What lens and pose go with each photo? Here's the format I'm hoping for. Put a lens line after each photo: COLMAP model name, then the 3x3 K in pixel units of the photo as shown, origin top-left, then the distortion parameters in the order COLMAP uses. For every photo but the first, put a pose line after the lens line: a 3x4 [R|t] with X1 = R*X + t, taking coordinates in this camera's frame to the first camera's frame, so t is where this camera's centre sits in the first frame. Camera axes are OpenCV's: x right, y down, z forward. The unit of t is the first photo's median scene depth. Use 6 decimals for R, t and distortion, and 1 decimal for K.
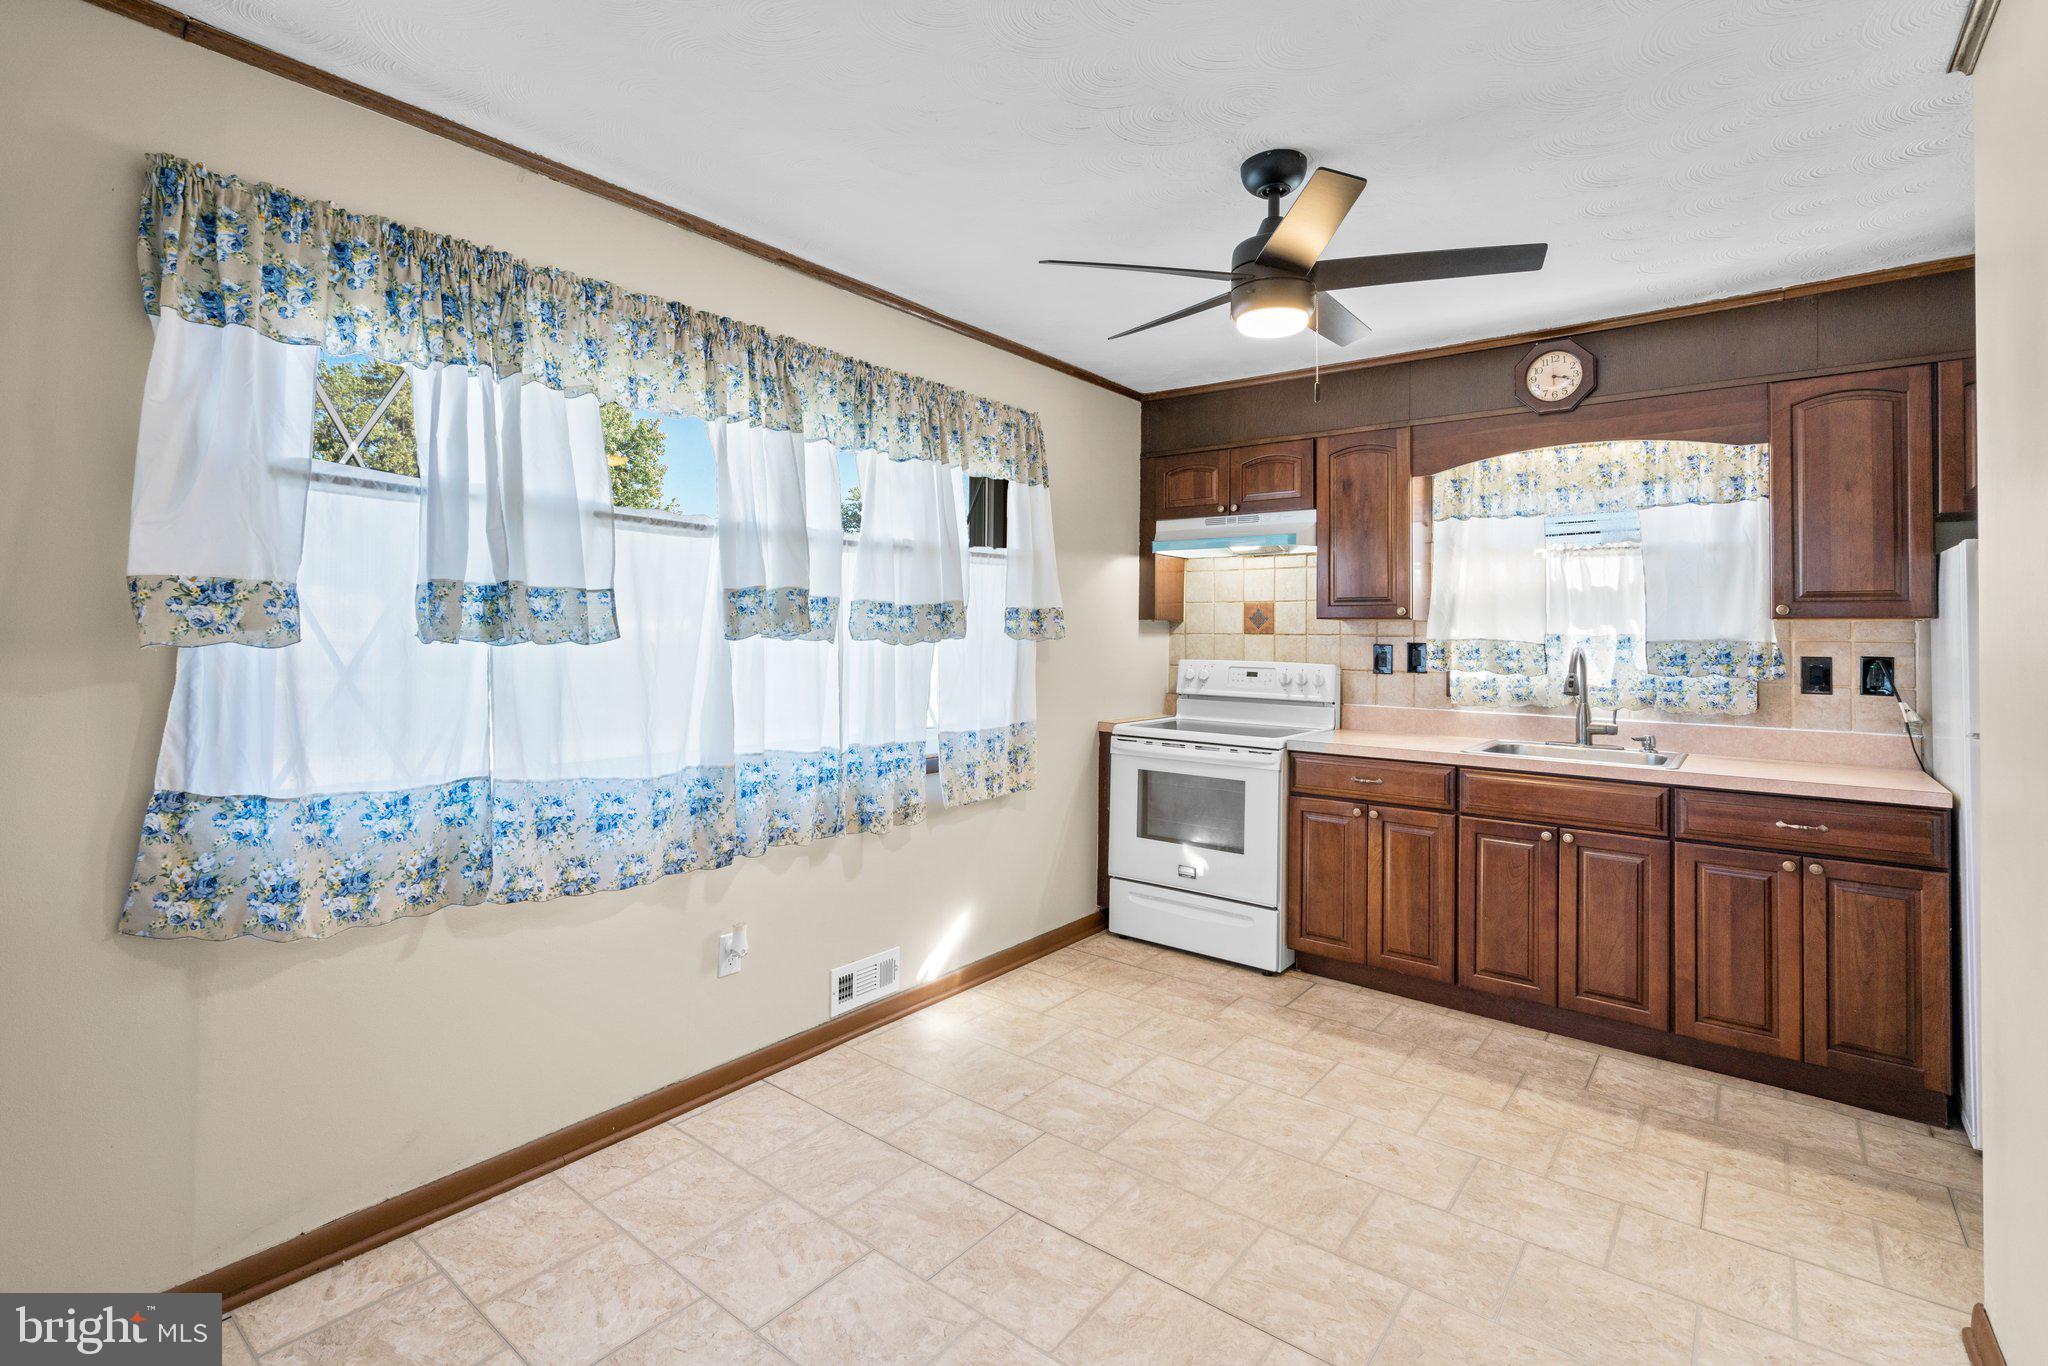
lens RADIAL K [[941.0, 0, 1051.0], [0, 941.0, 610.1], [0, 0, 1]] dist [-0.001622, 0.003376]
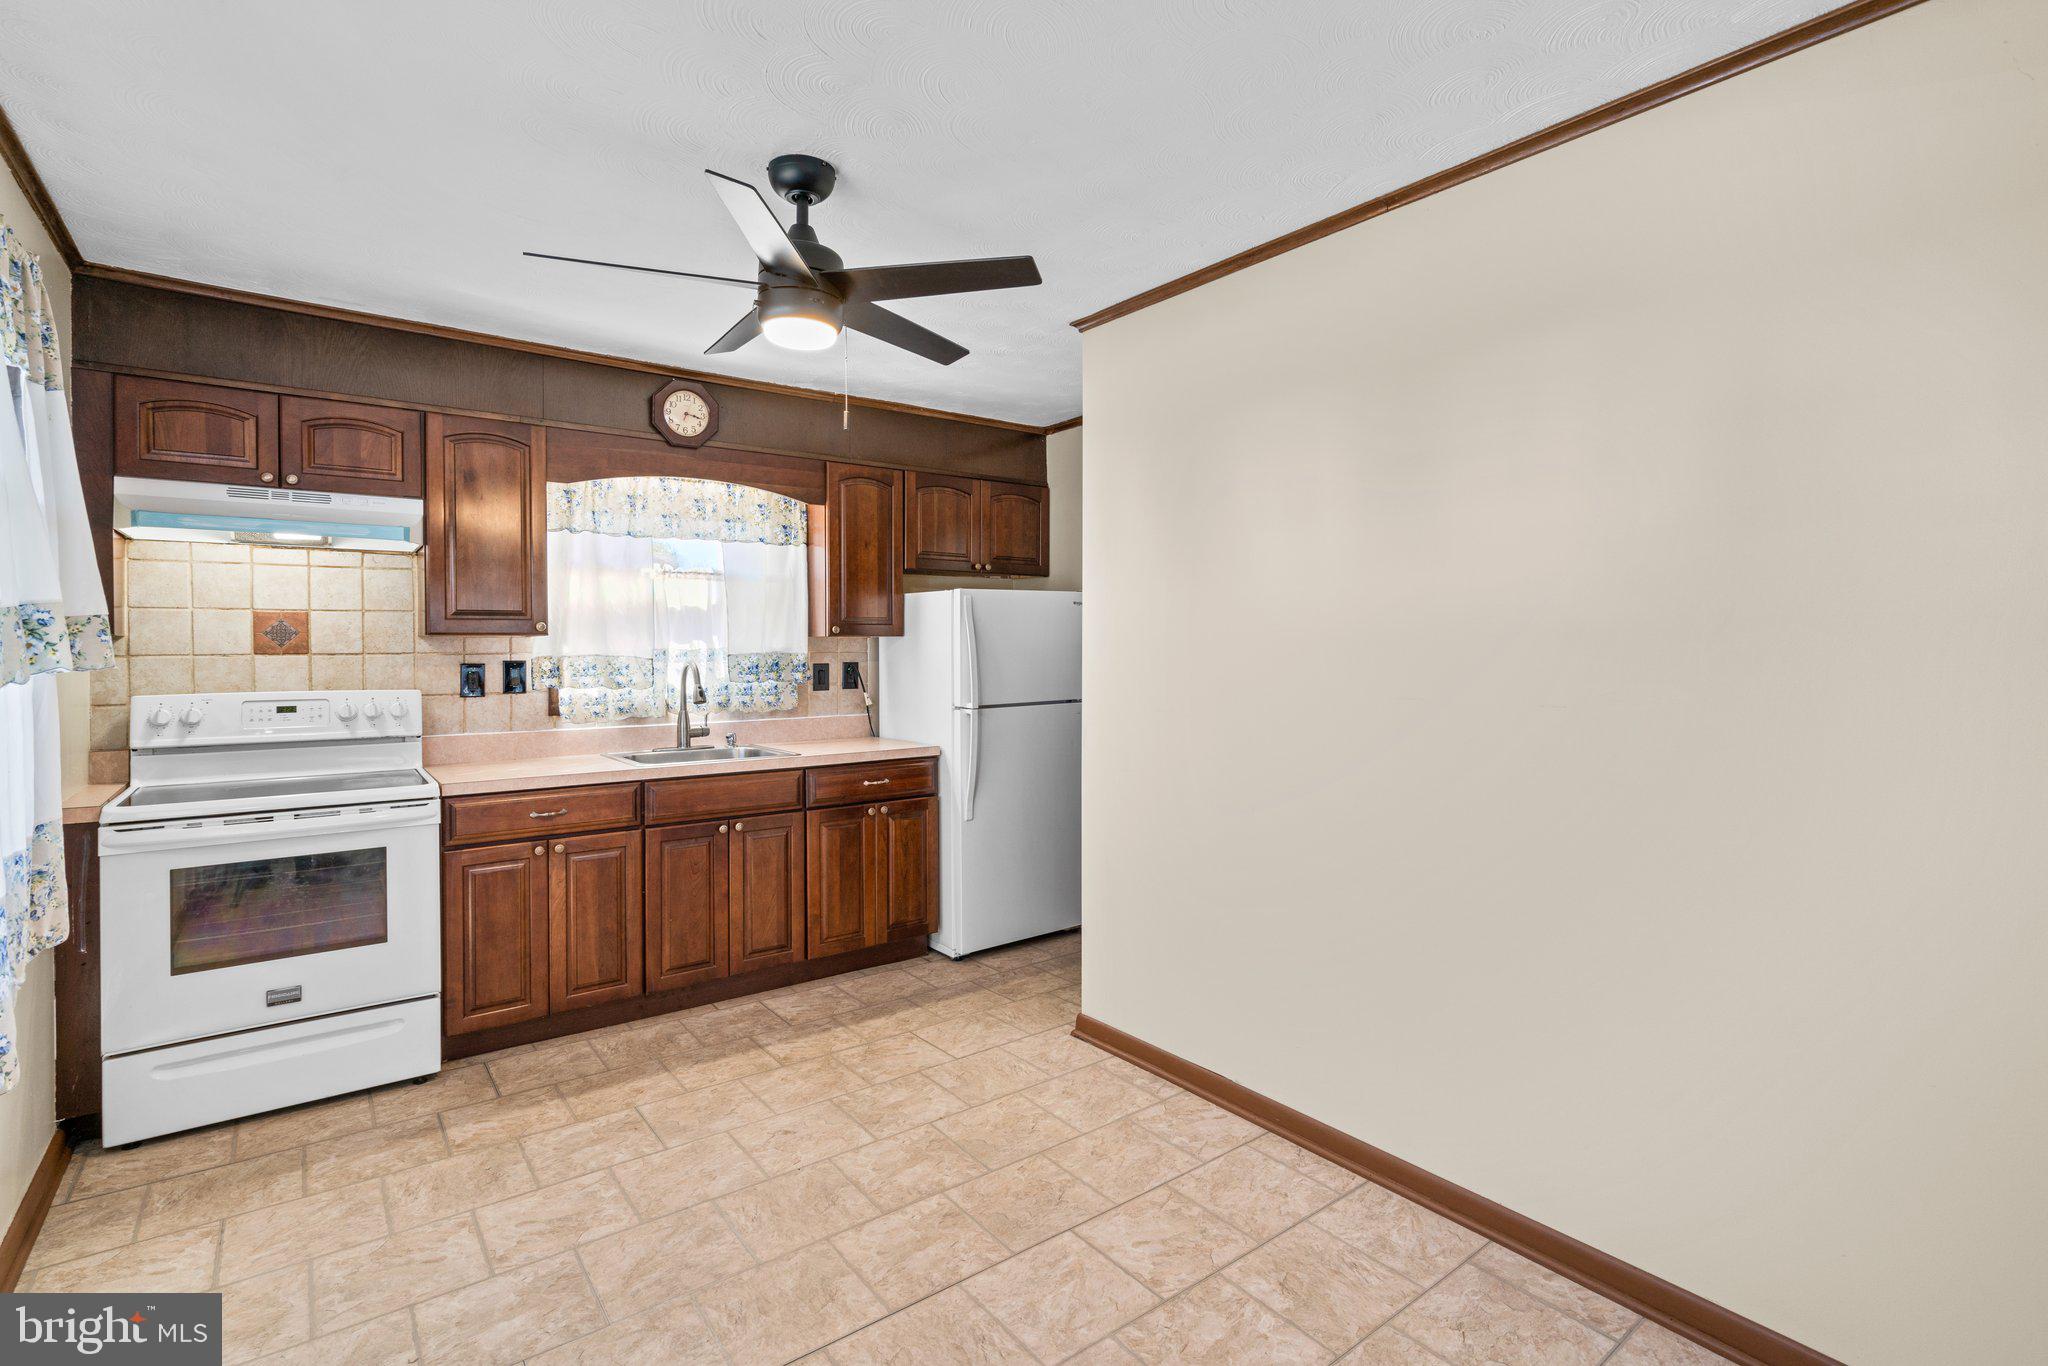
lens RADIAL K [[941.0, 0, 996.9], [0, 941.0, 653.7], [0, 0, 1]] dist [-0.001622, 0.003376]
pose [[0.286232, -0.016318, 0.958021, -0.438712], [-0.015920, 0.999636, 0.021783, 0.000565], [-0.958028, -0.021486, 0.285868, 0.355725]]
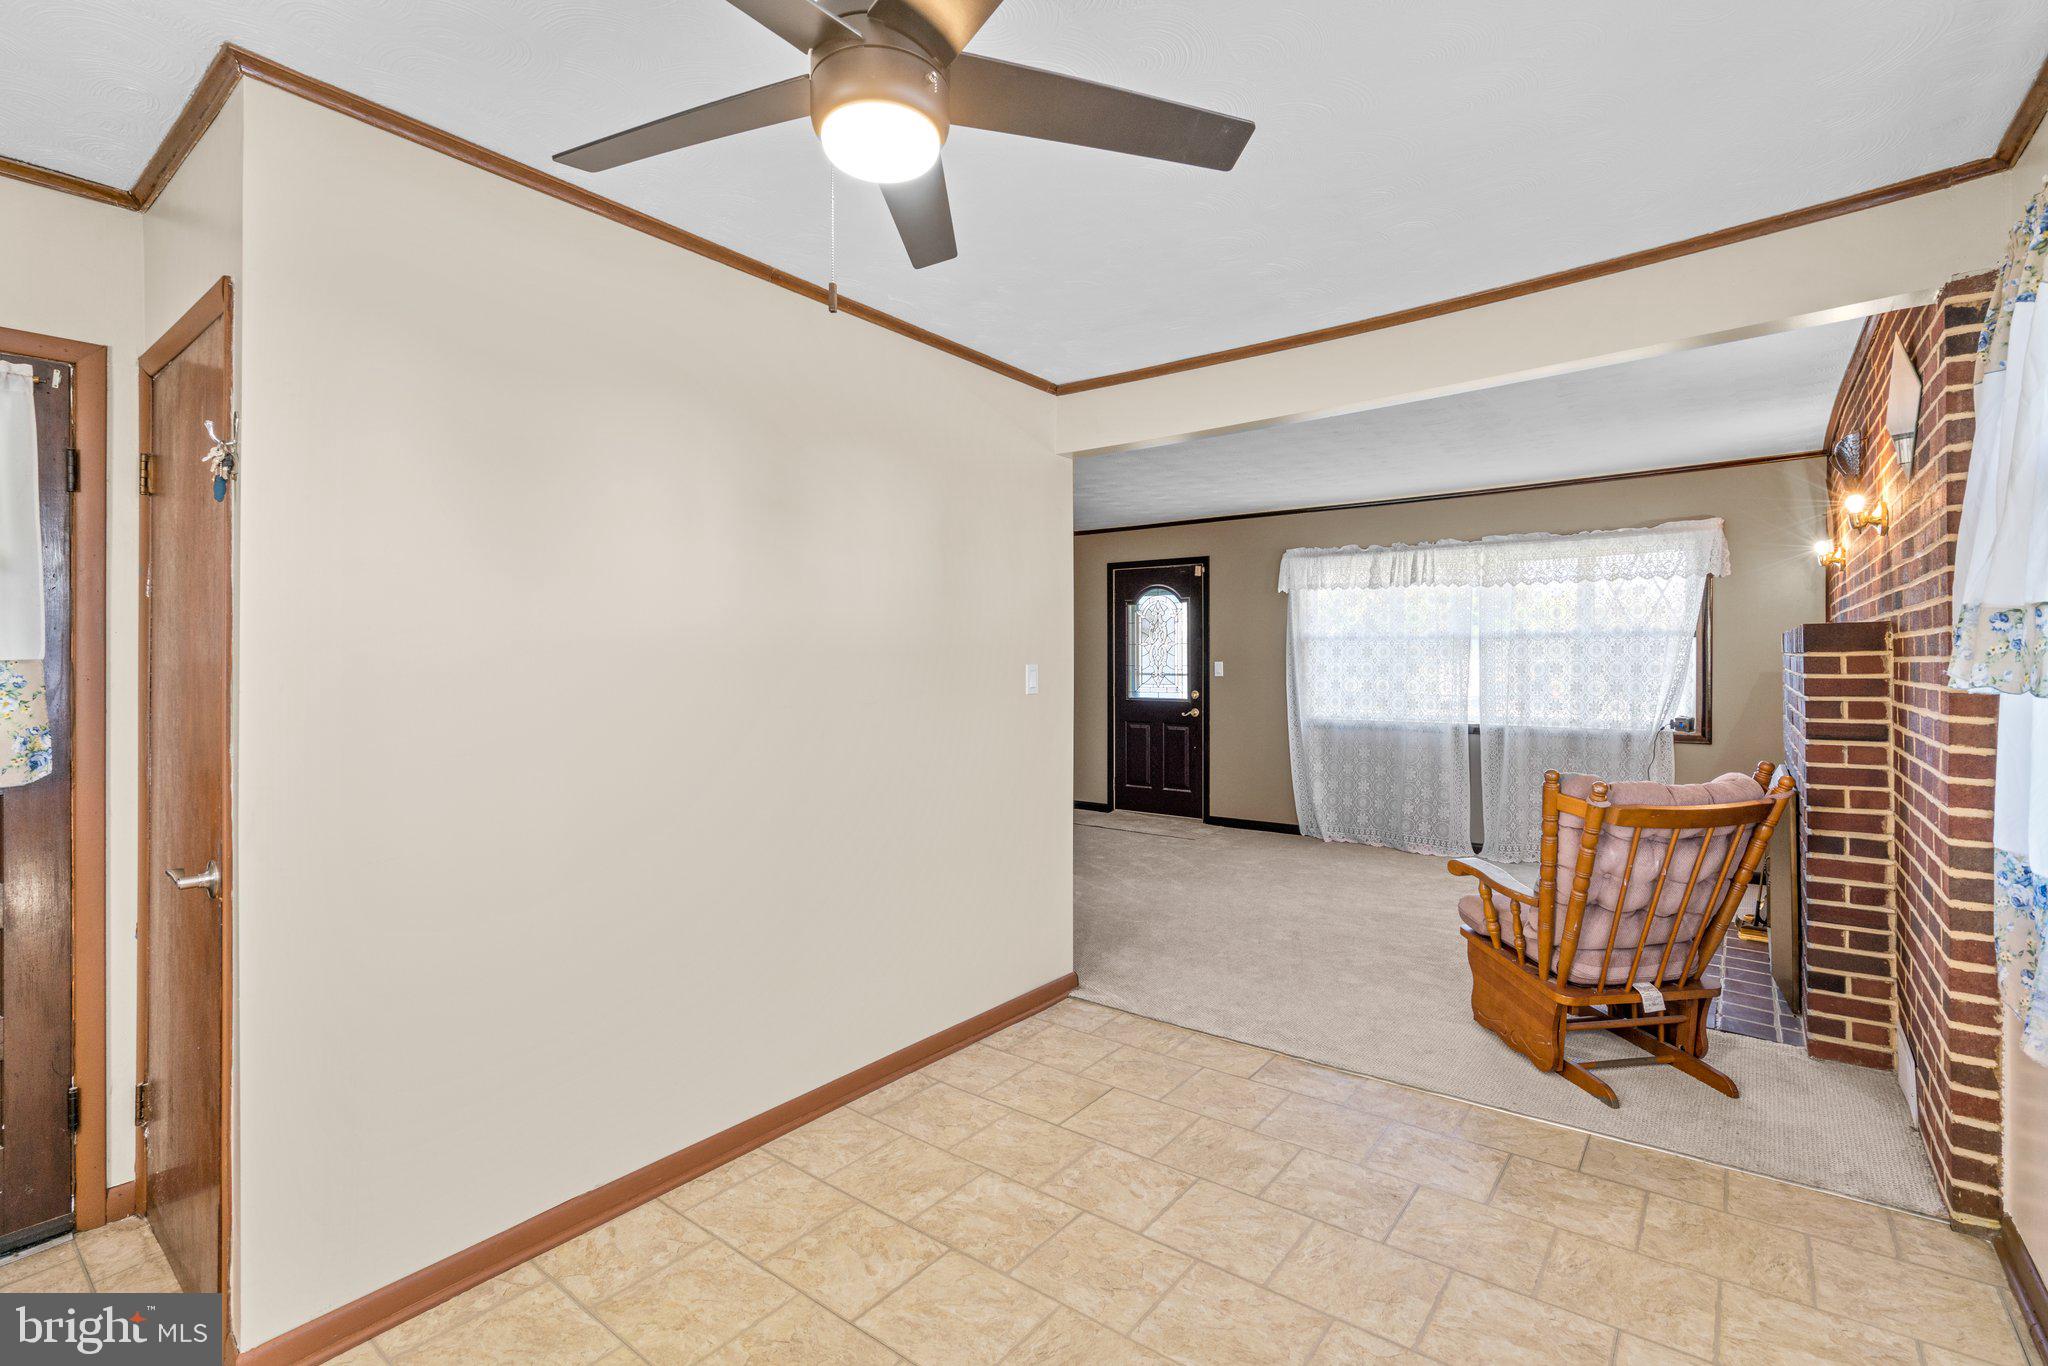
lens RADIAL K [[941.0, 0, 1032.3], [0, 941.0, 662.2], [0, 0, 1]] dist [-0.001622, 0.003376]
pose [[-0.999875, -0.006869, 0.014233, 0.088391], [-0.007231, 0.999648, -0.025514, 0.023490], [-0.014053, -0.025614, -0.999573, 1.084097]]
